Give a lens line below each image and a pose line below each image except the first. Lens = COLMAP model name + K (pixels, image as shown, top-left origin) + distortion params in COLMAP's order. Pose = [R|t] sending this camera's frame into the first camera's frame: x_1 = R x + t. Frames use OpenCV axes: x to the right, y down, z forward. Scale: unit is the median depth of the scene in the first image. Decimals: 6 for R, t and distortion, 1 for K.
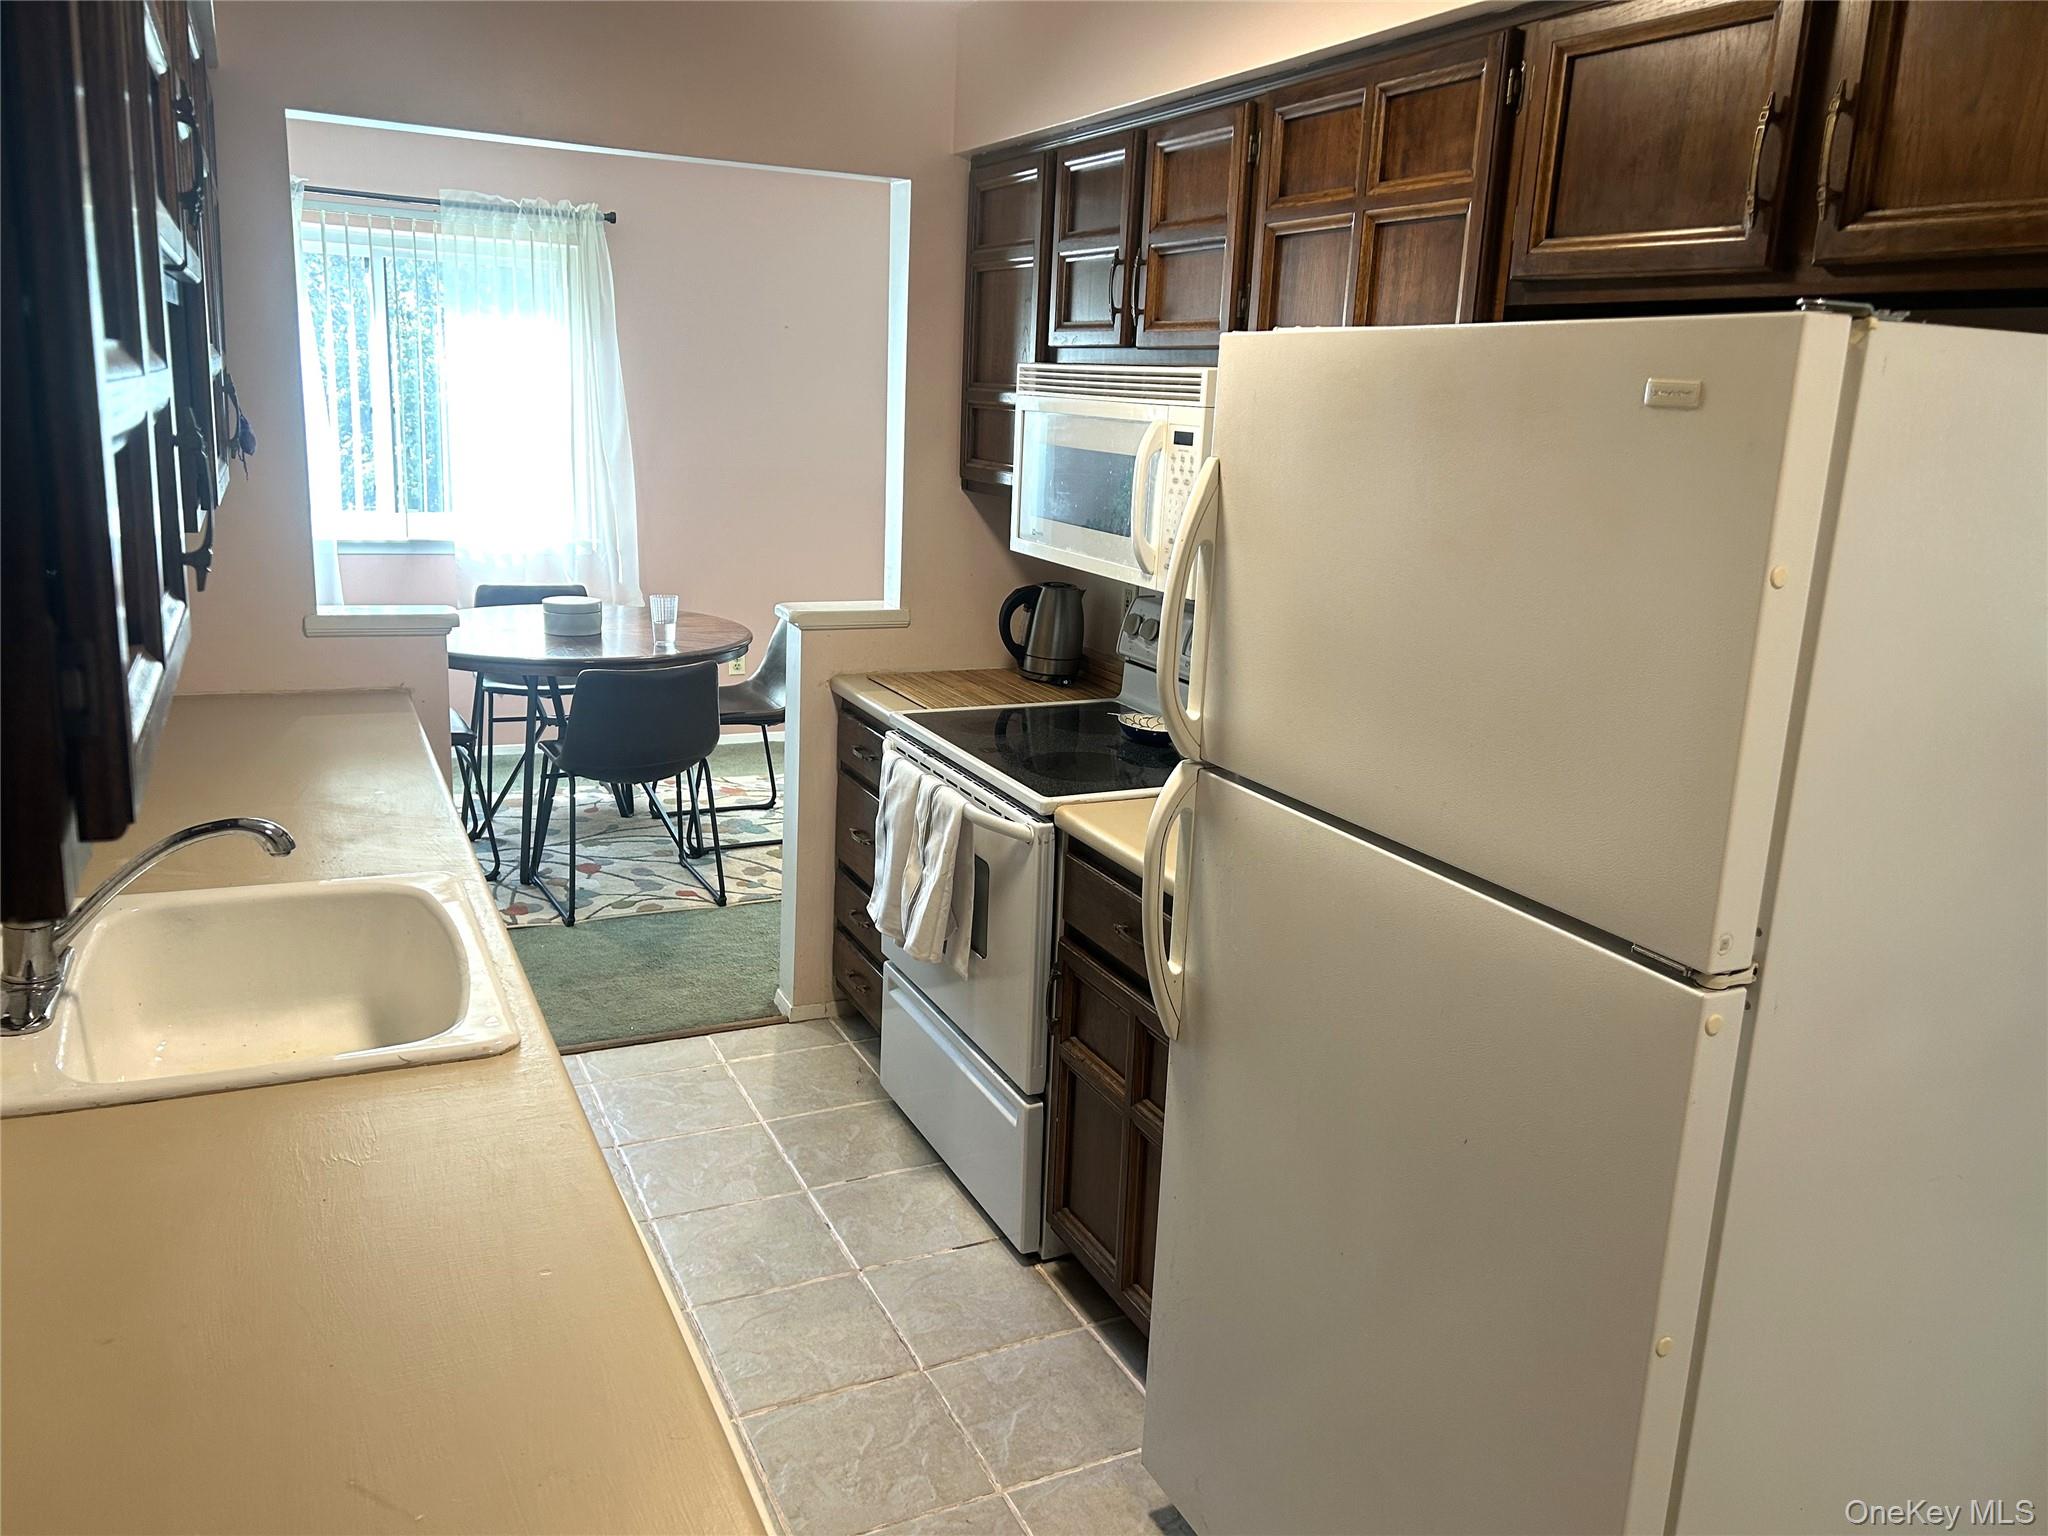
lens RADIAL K [[1584.8, 0, 1024.0], [0, 1584.8, 768.0], [0, 0, 1]] dist [0.005231, -0.002454]
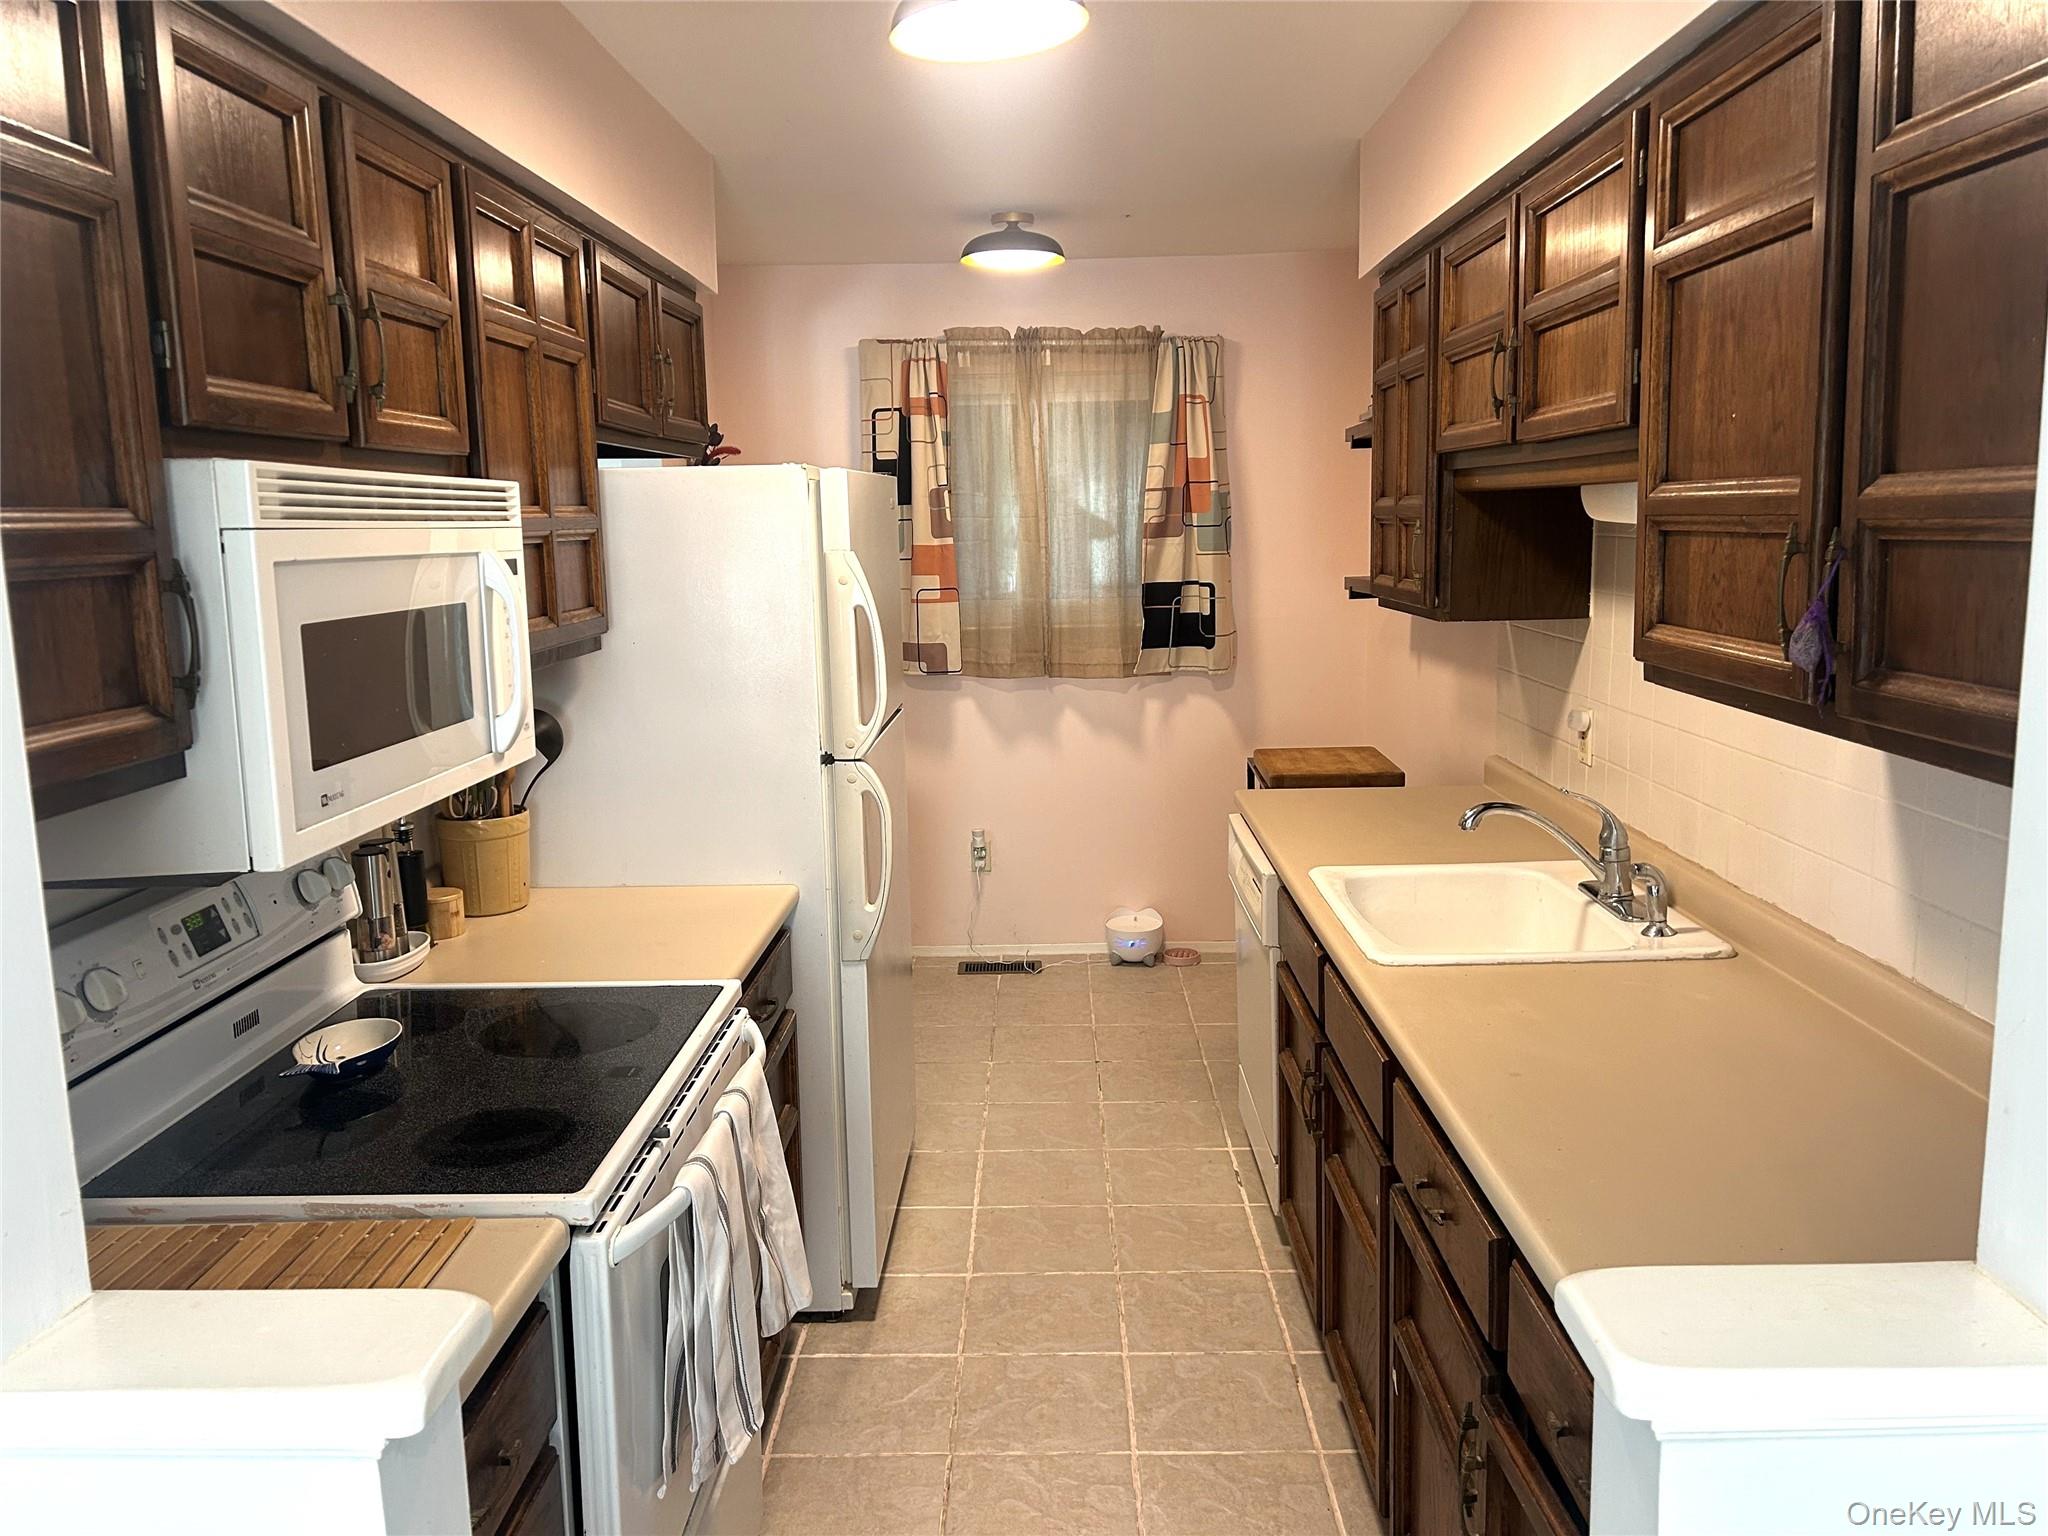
lens RADIAL K [[1584.8, 0, 1024.0], [0, 1584.8, 768.0], [0, 0, 1]] dist [0.005231, -0.002454]
pose [[-0.899615, -0.088969, 0.427525, -0.481083], [0.086259, 0.923531, 0.373698, -0.388590], [-0.428080, 0.373062, -0.823148, 1.576747]]
